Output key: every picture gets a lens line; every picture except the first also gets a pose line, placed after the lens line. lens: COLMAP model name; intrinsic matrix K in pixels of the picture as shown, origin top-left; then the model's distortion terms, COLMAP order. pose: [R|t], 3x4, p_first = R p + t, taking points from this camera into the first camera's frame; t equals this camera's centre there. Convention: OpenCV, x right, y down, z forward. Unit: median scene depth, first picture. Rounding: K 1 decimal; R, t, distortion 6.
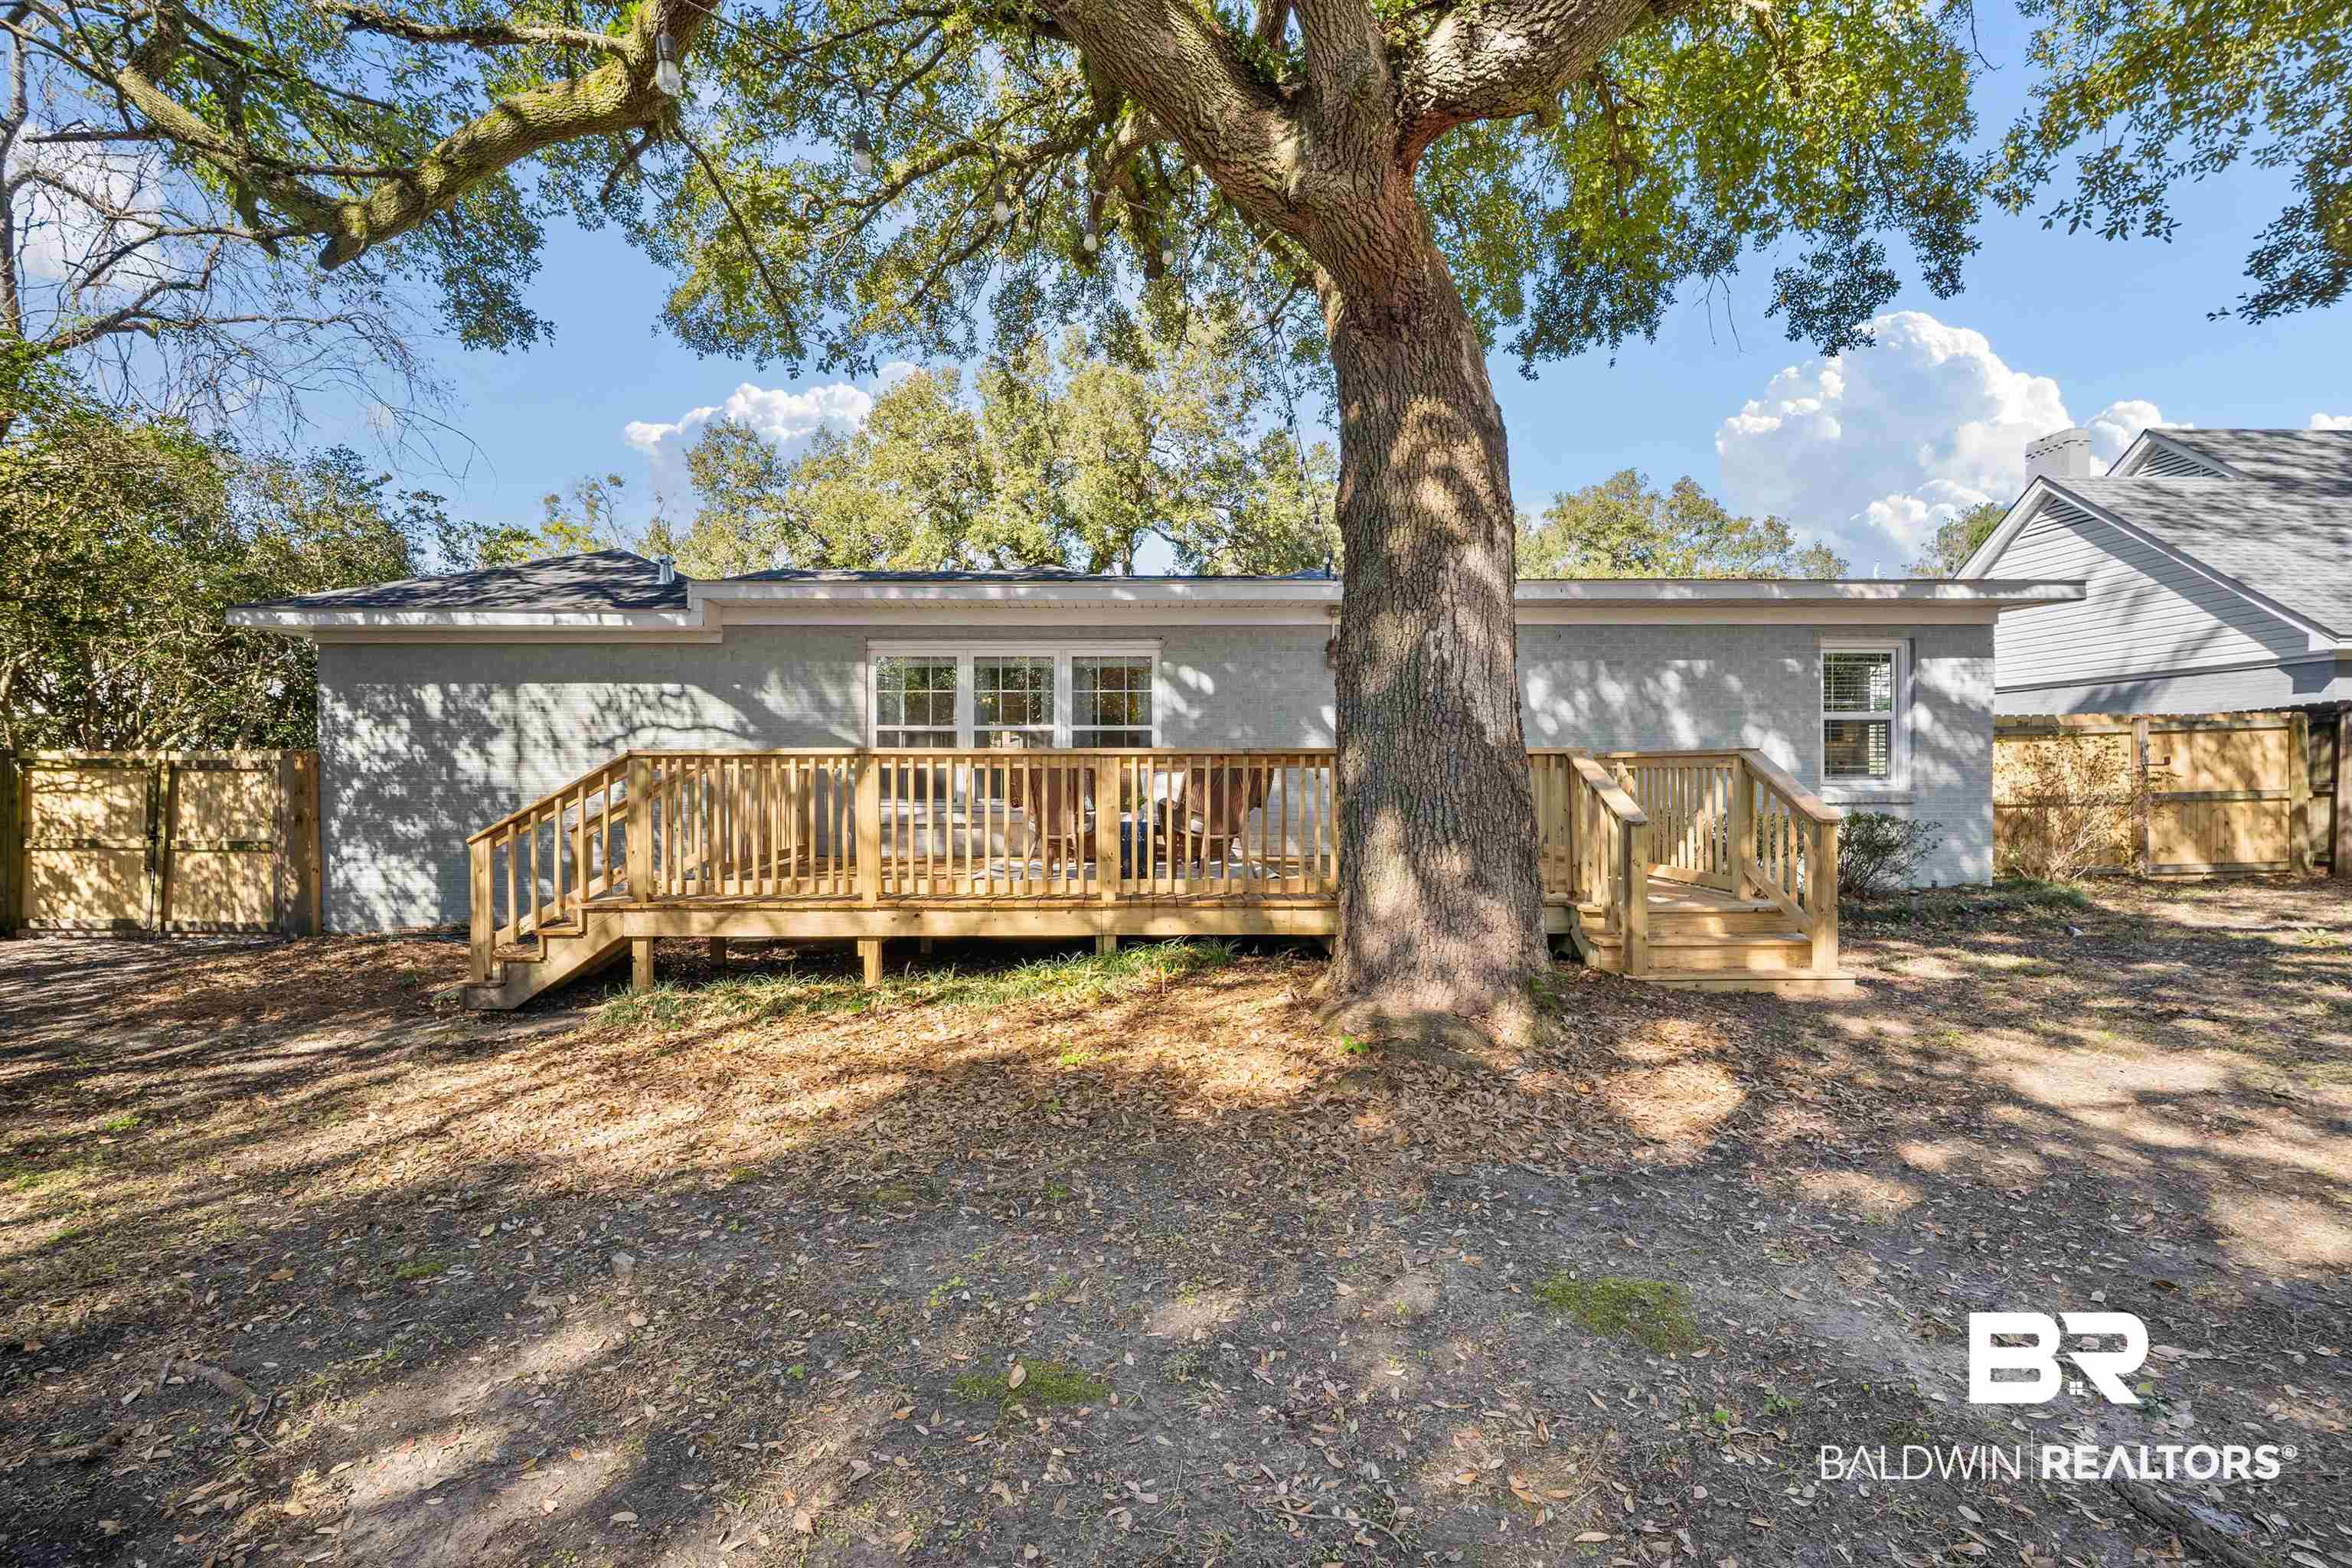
lens RADIAL K [[1031.1, 0, 1183.3], [0, 1031.1, 742.1], [0, 0, 1]] dist [-0.007023, 0.000994]
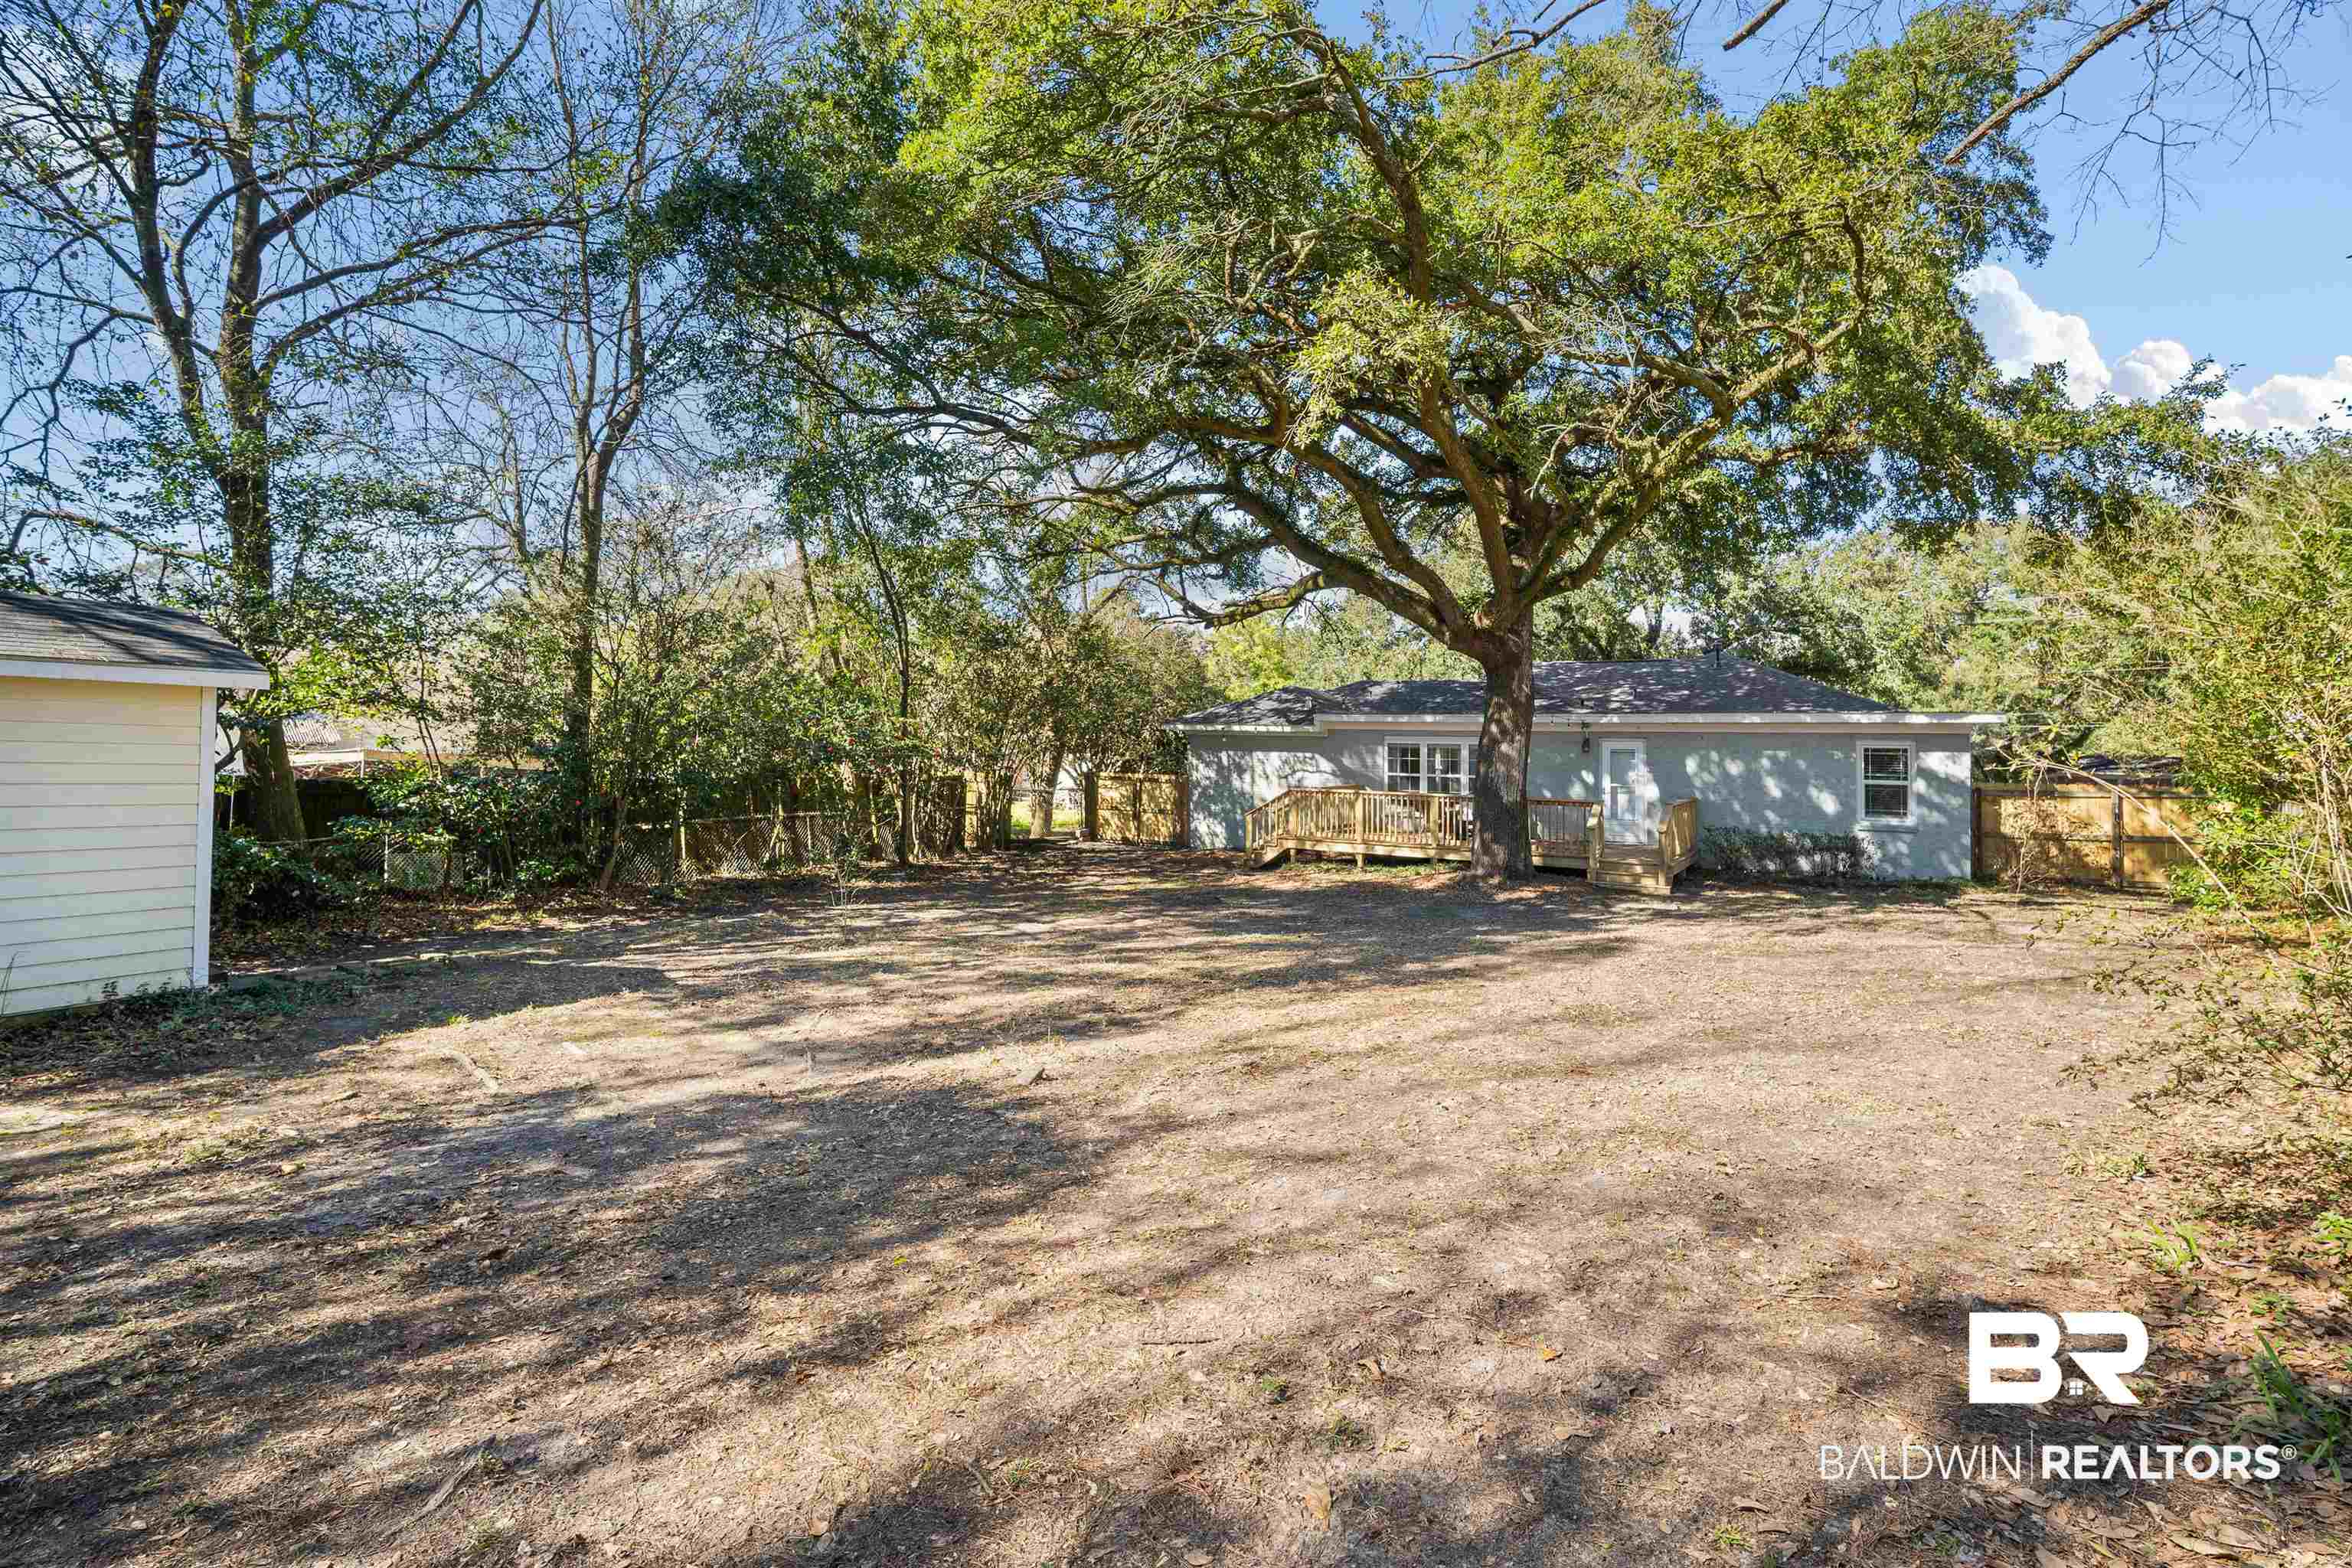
lens RADIAL K [[1031.1, 0, 1175.1], [0, 1031.1, 776.1], [0, 0, 1]] dist [-0.007023, 0.000994]
pose [[0.811074, 0.027598, -0.584292, 0.669999], [-0.000707, 0.998932, 0.046203, -0.115813], [0.584943, -0.037061, 0.810227, -1.154947]]
